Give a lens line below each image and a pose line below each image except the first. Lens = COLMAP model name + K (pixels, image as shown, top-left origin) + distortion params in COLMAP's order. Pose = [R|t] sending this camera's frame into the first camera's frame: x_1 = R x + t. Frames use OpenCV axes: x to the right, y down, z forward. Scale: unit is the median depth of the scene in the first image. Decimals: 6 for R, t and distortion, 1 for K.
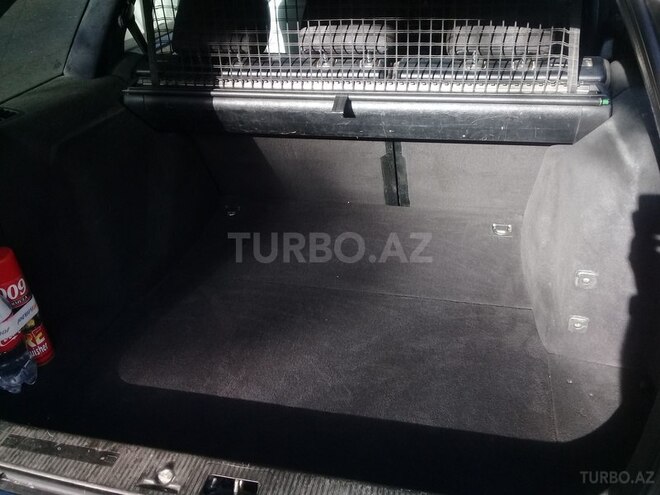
lens RADIAL K [[616.1, 0, 330.0], [0, 616.1, 247.5], [0, 0, 1]] dist [0.092560, -0.202137]
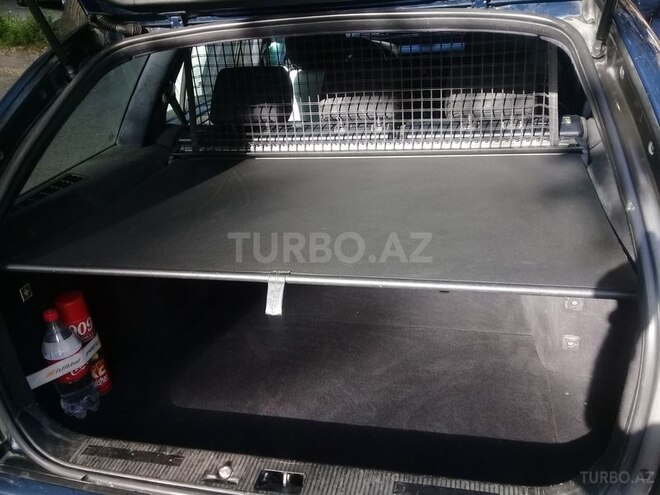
lens RADIAL K [[616.1, 0, 330.0], [0, 616.1, 247.5], [0, 0, 1]] dist [0.092560, -0.202137]
pose [[0.999521, -0.029298, -0.009984, -0.029499], [0.028221, 0.995091, -0.094854, 0.043679], [0.012714, 0.094527, 0.995441, -0.165861]]
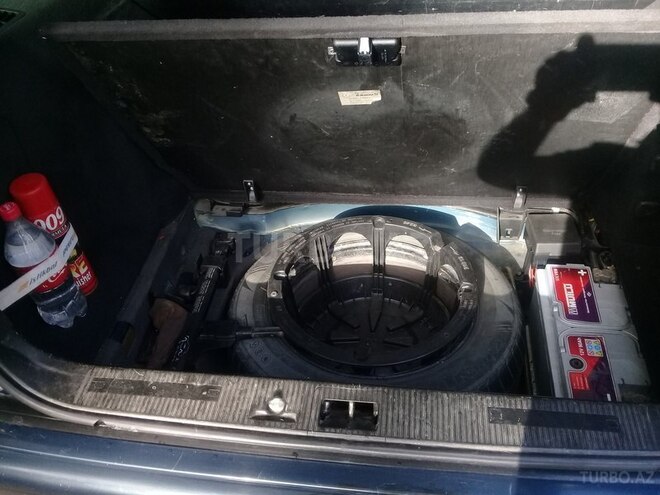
lens RADIAL K [[616.1, 0, 330.0], [0, 616.1, 247.5], [0, 0, 1]] dist [0.092560, -0.202137]
pose [[0.994149, -0.081121, 0.071321, -0.172461], [0.065792, 0.978434, 0.195804, -0.043253], [-0.085667, -0.189966, 0.978046, 0.069460]]
